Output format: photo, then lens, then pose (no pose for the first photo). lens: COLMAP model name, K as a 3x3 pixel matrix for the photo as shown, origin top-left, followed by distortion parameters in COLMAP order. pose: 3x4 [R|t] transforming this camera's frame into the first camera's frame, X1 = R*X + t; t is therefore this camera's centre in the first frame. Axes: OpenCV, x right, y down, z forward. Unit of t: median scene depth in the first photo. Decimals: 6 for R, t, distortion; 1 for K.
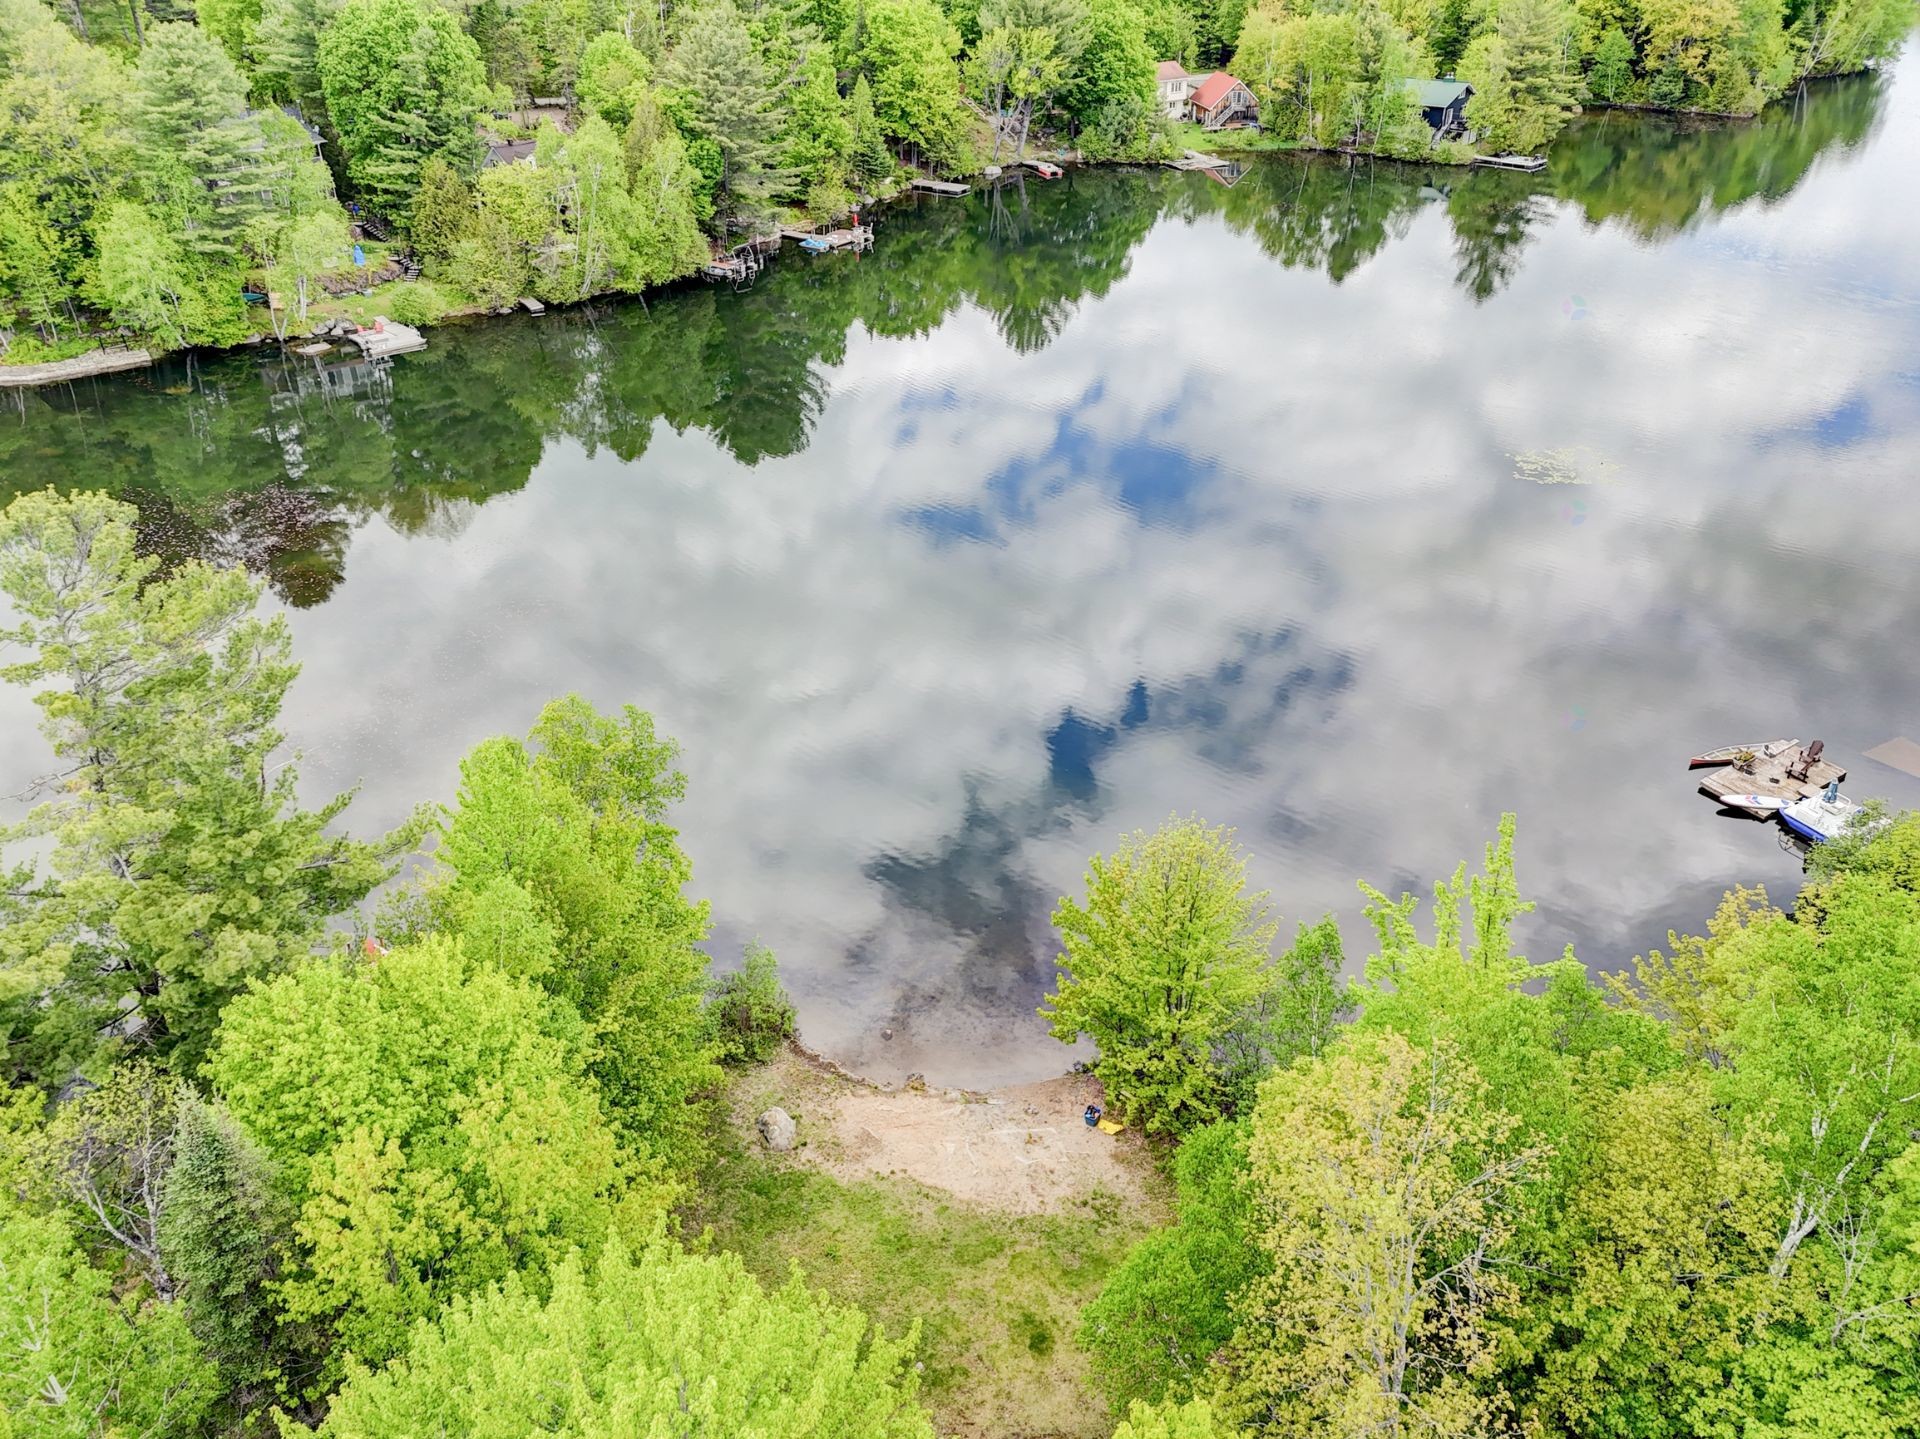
lens RADIAL K [[1466.8, 0, 958.5], [0, 1466.8, 632.2], [0, 0, 1]] dist [0.034642, -0.002632]
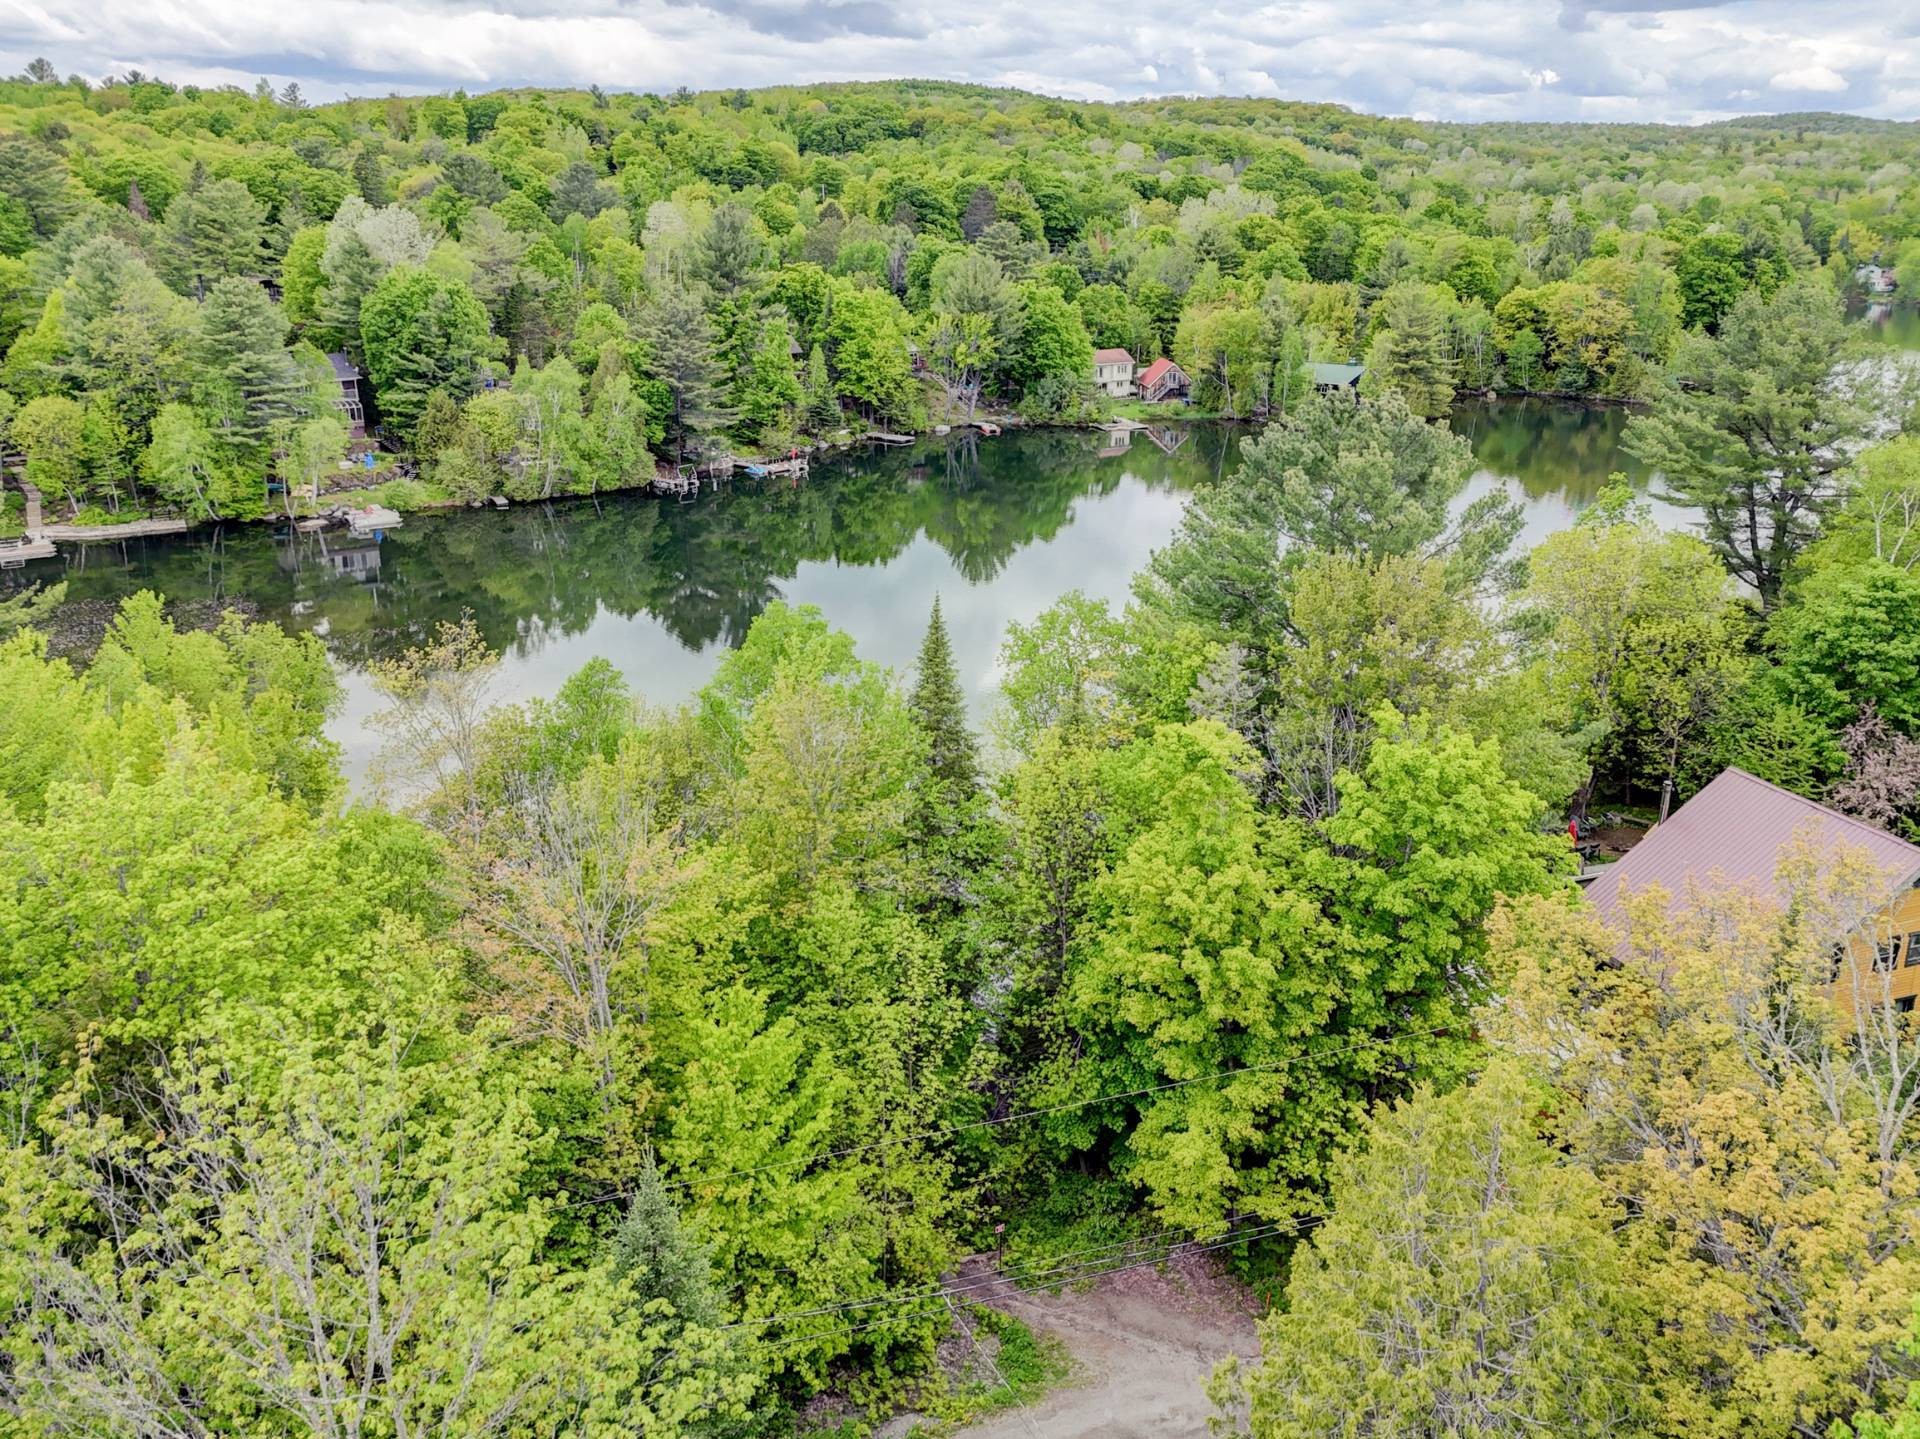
lens RADIAL K [[1452.9, 0, 957.8], [0, 1452.9, 640.7], [0, 0, 1]] dist [0.088735, -0.105475]
pose [[0.995207, 0.027351, -0.093883, 0.162887], [-0.045818, 0.978603, -0.200591, 0.093683], [0.086388, 0.203931, 0.975166, -0.109458]]
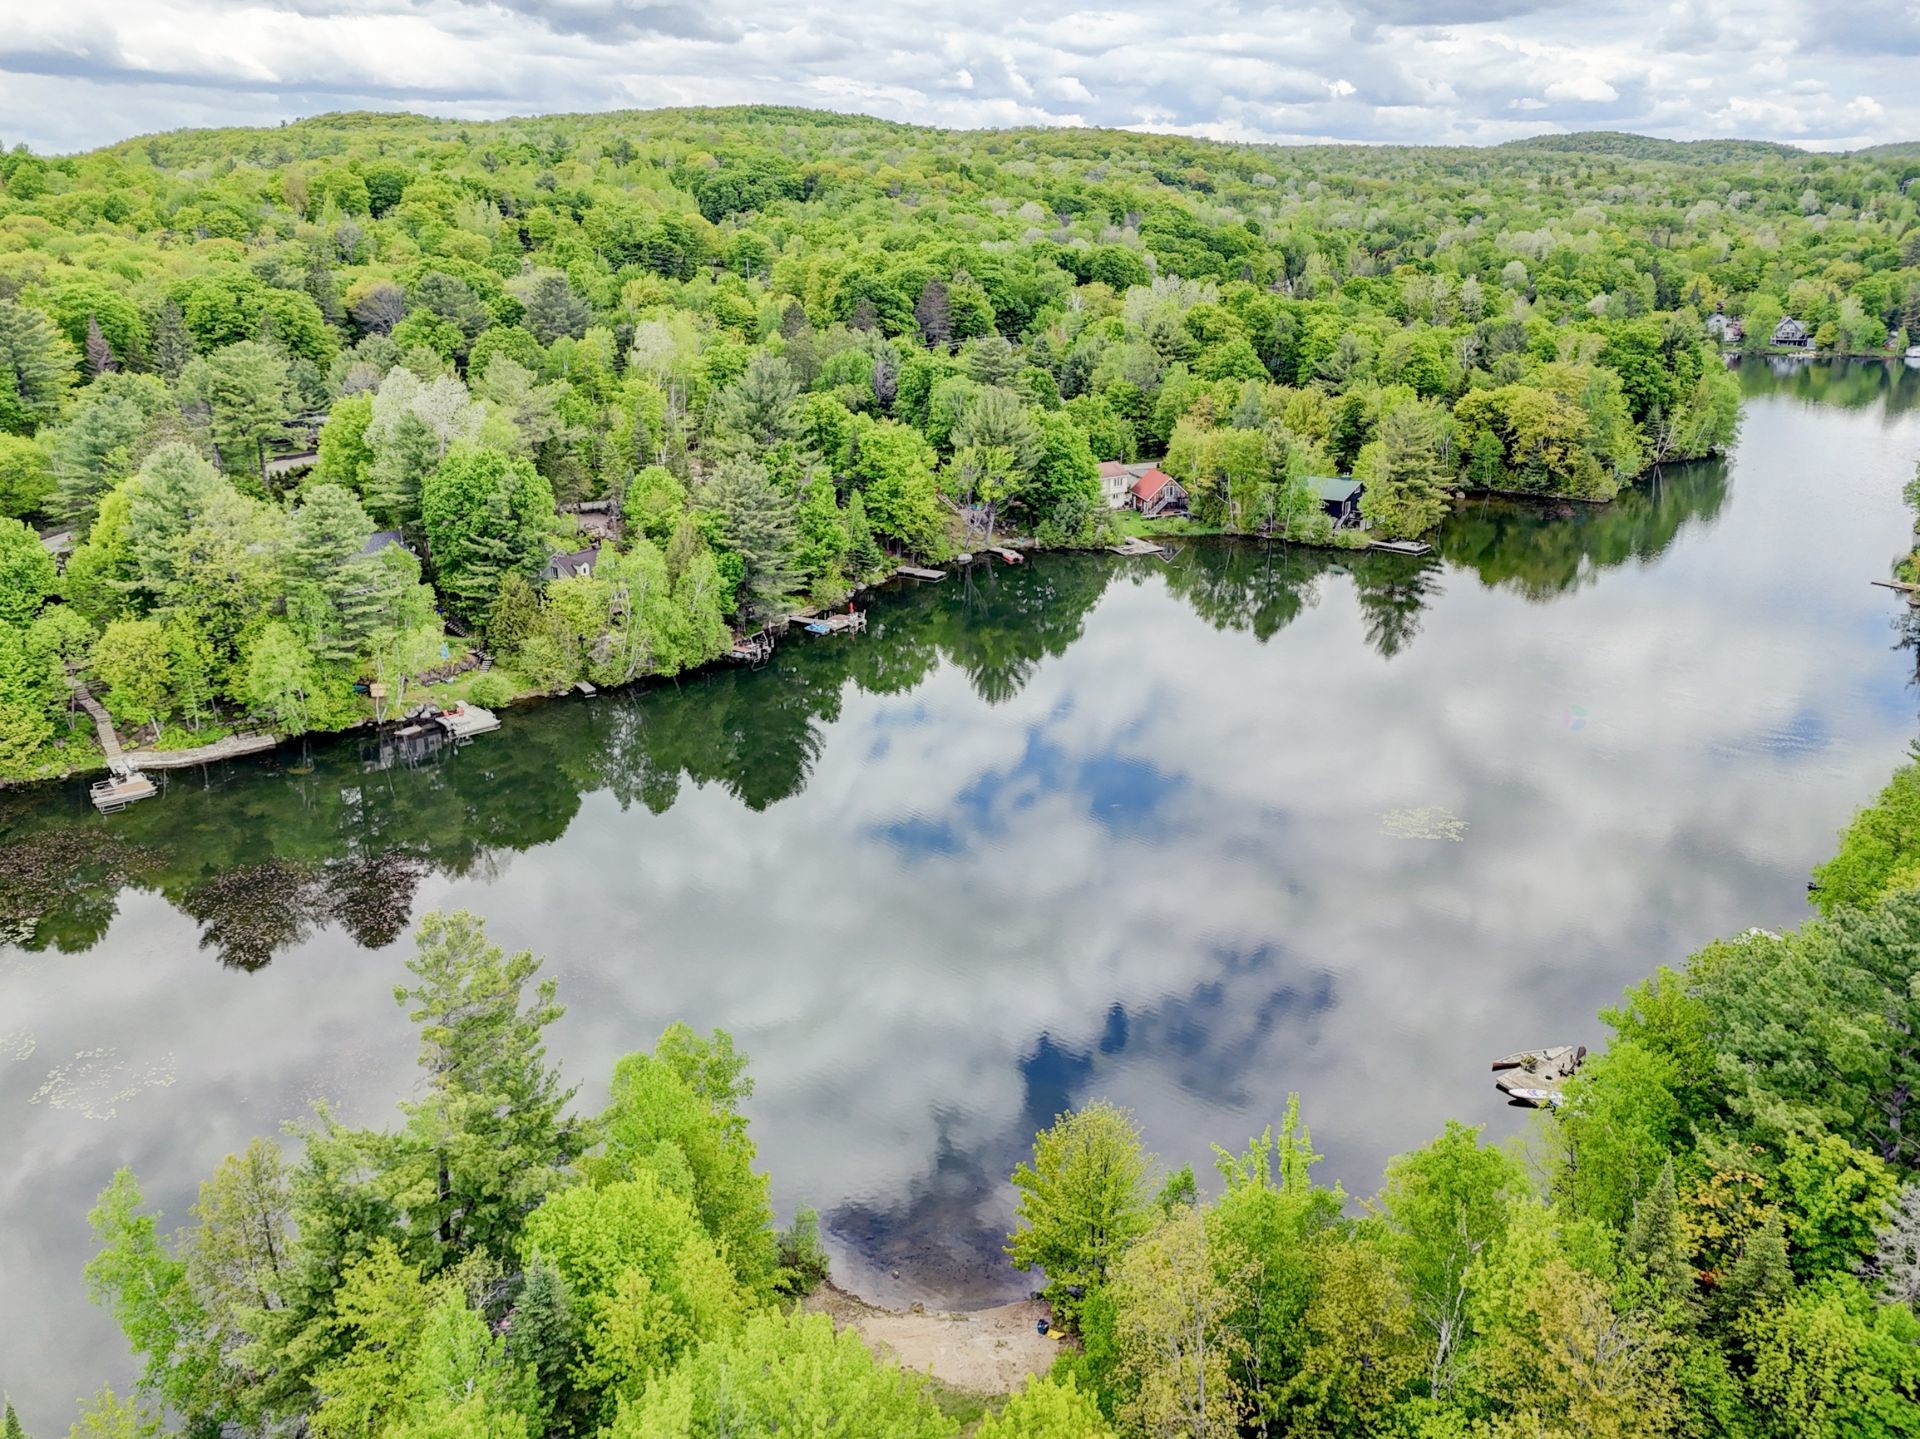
lens RADIAL K [[1452.9, 0, 957.8], [0, 1452.9, 640.7], [0, 0, 1]] dist [0.088735, -0.105475]
pose [[0.999821, -0.009488, 0.016348, -0.002195], [0.012644, 0.978614, -0.205314, -0.007442], [-0.014051, 0.205484, 0.978560, -0.145287]]
